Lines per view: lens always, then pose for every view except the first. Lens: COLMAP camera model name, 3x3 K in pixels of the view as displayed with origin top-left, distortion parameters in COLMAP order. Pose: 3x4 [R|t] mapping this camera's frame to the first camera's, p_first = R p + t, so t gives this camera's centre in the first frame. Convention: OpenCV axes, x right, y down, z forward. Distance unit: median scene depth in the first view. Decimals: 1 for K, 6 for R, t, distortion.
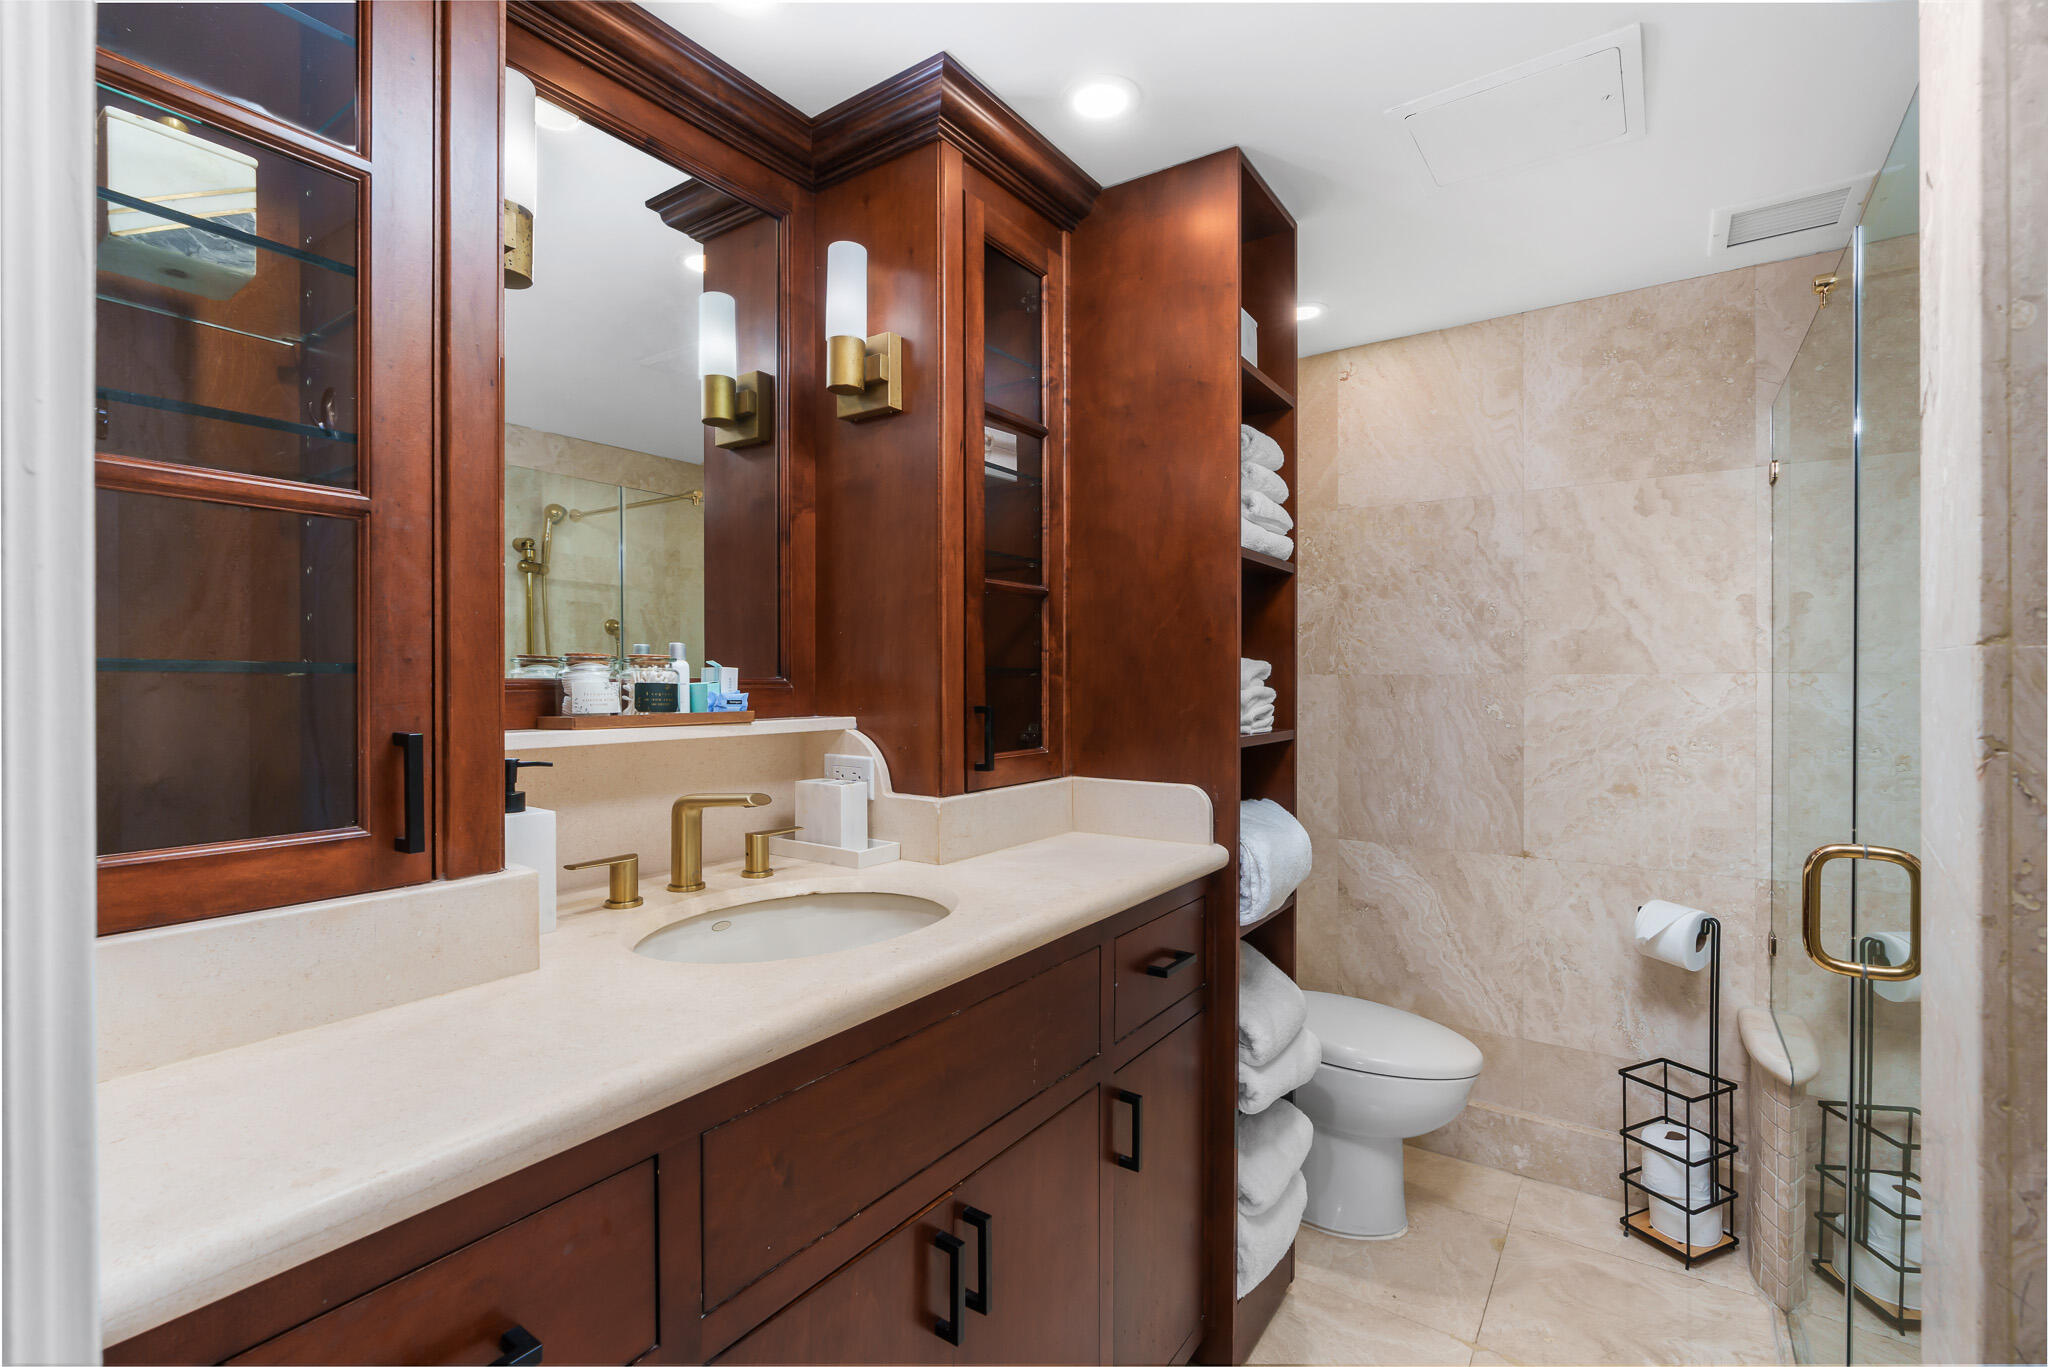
lens RADIAL K [[934.4, 0, 1025.5], [0, 934.4, 684.4], [0, 0, 1]] dist [-0.004519, 0.002385]
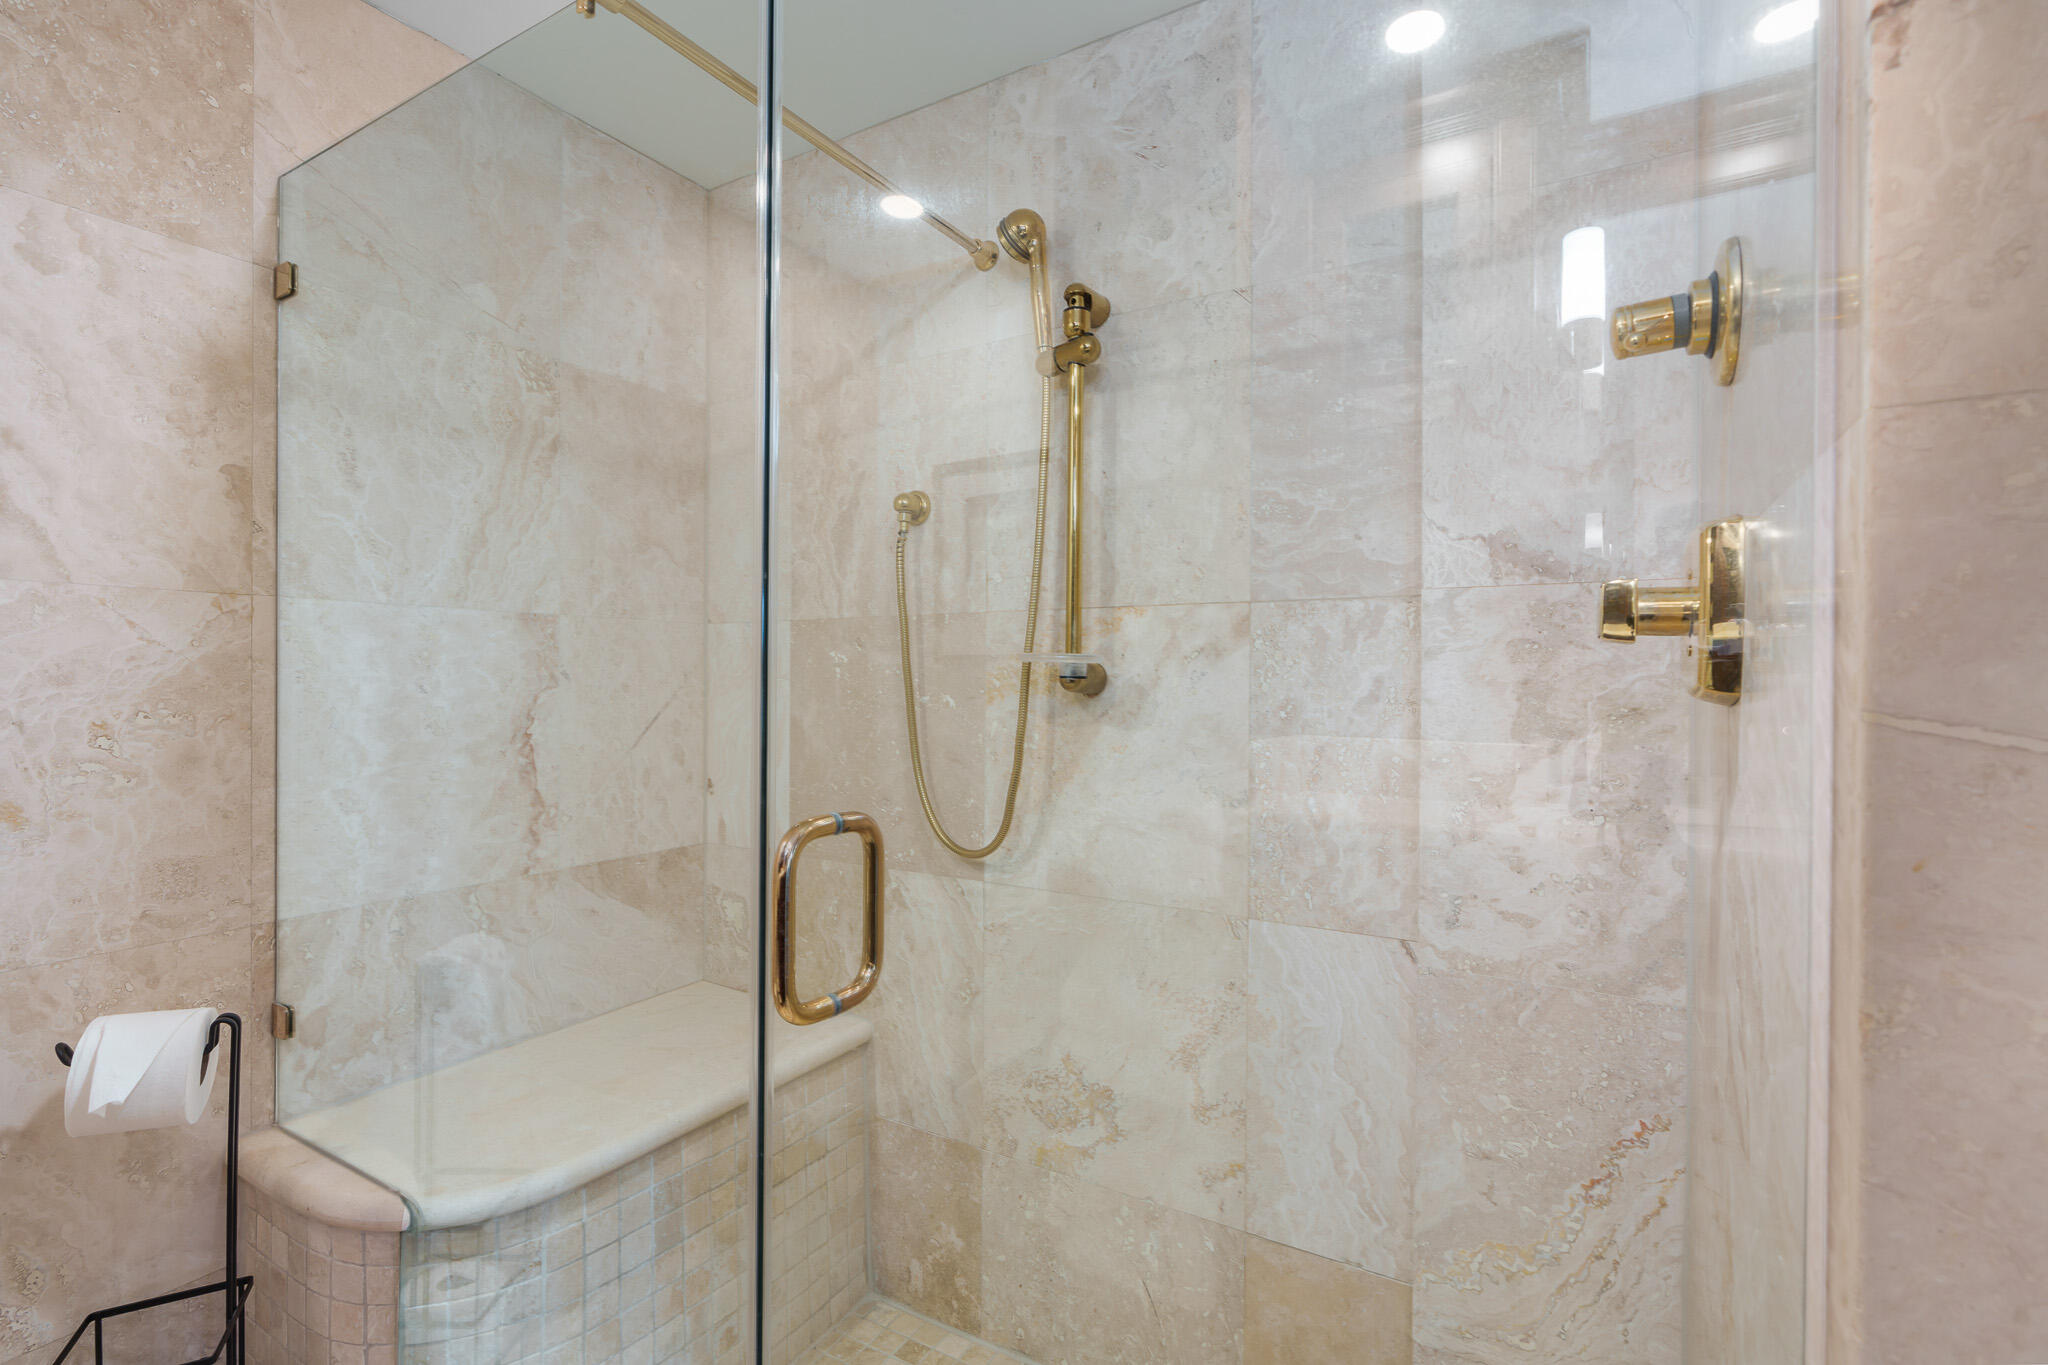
lens RADIAL K [[934.4, 0, 1027.2], [0, 934.4, 678.1], [0, 0, 1]] dist [-0.004519, 0.002385]
pose [[-0.069560, 0.000335, 0.997578, 0.122221], [-0.000500, 1.000000, -0.000371, 0.041332], [-0.997578, -0.000525, -0.069560, 0.507390]]
